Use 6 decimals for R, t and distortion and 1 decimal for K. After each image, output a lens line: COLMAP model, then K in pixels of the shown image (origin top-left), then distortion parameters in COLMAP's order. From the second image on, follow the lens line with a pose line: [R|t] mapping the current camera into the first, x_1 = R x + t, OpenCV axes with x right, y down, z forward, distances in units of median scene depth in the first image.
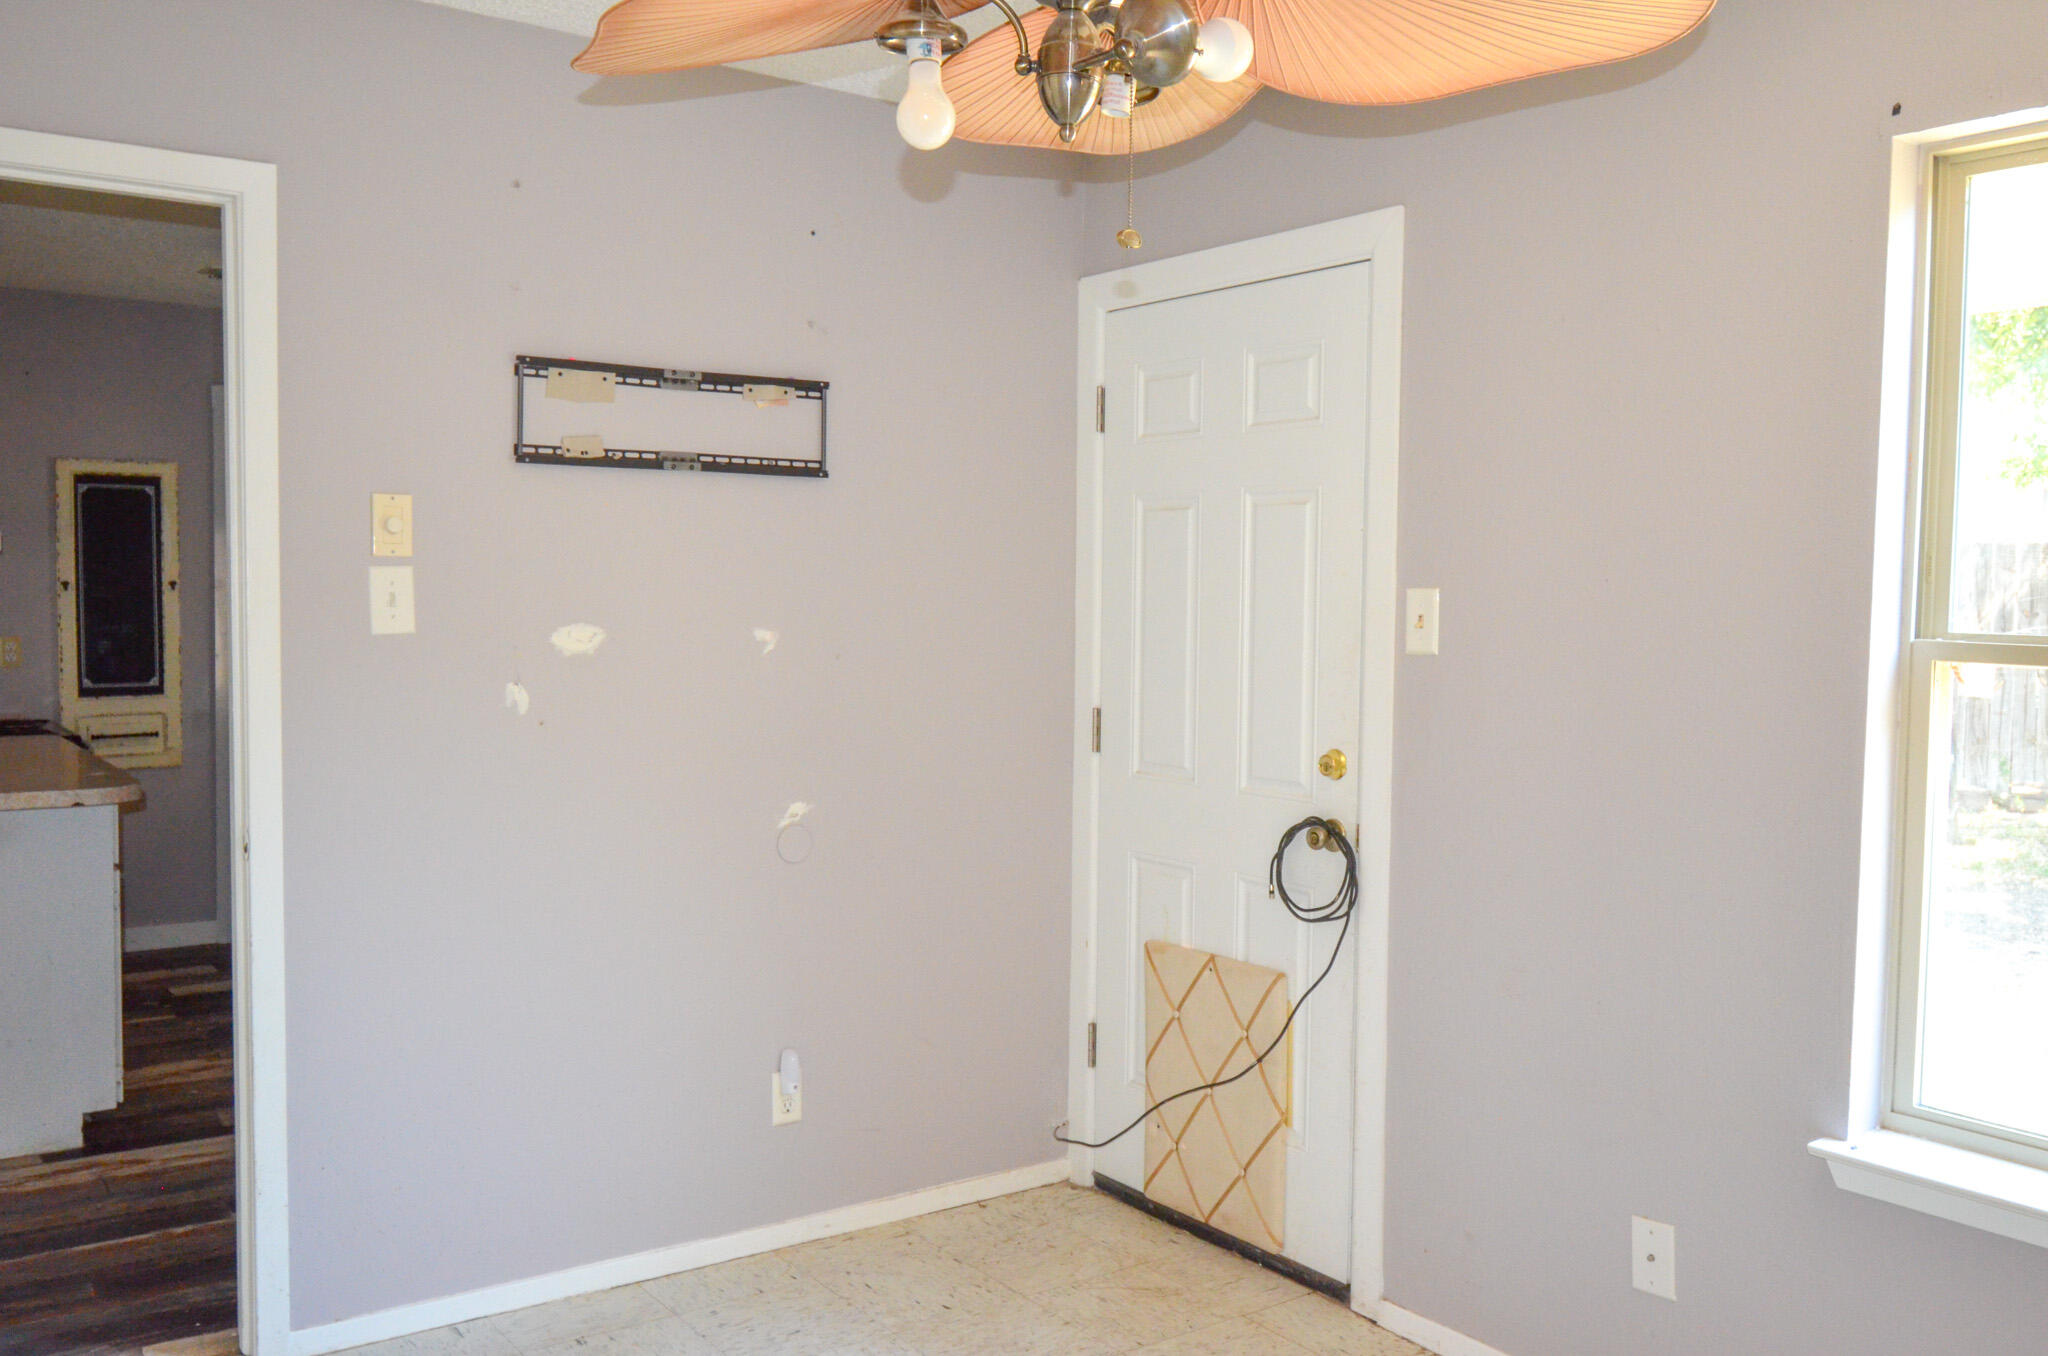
lens RADIAL K [[1695.2, 0, 1024.0], [0, 1695.2, 678.0], [0, 0, 1]] dist [0.001947, -0.022013]
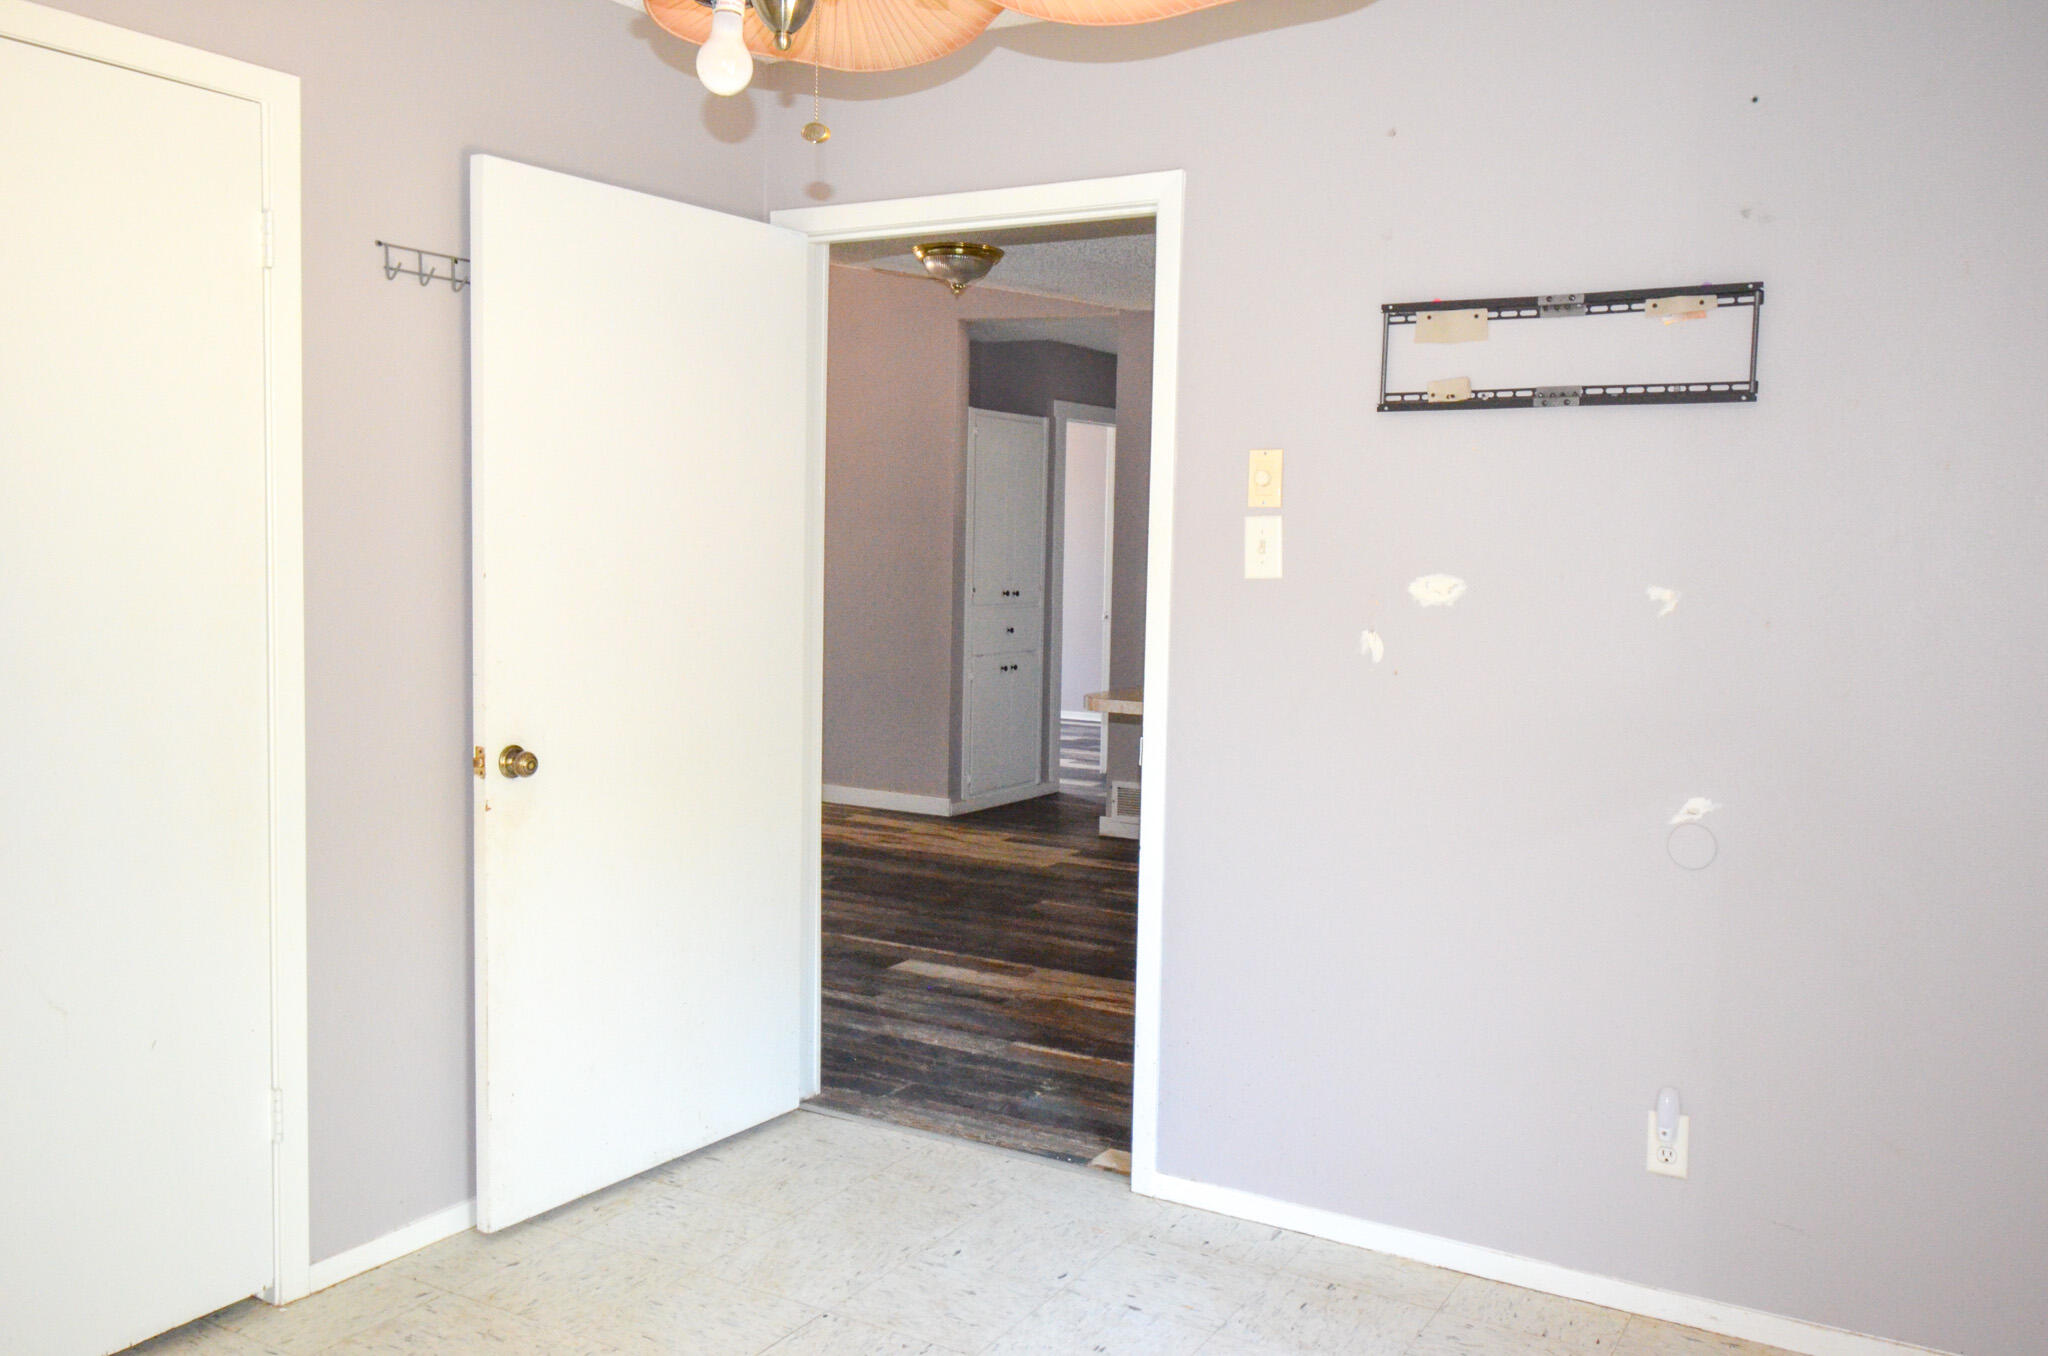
lens RADIAL K [[1695.2, 0, 1024.0], [0, 1695.2, 678.0], [0, 0, 1]] dist [0.001947, -0.022013]
pose [[0.405745, 0.068525, -0.911414, 0.521410], [-0.061707, 0.996964, 0.047487, -0.004188], [0.911901, 0.036973, 0.408741, 0.385648]]
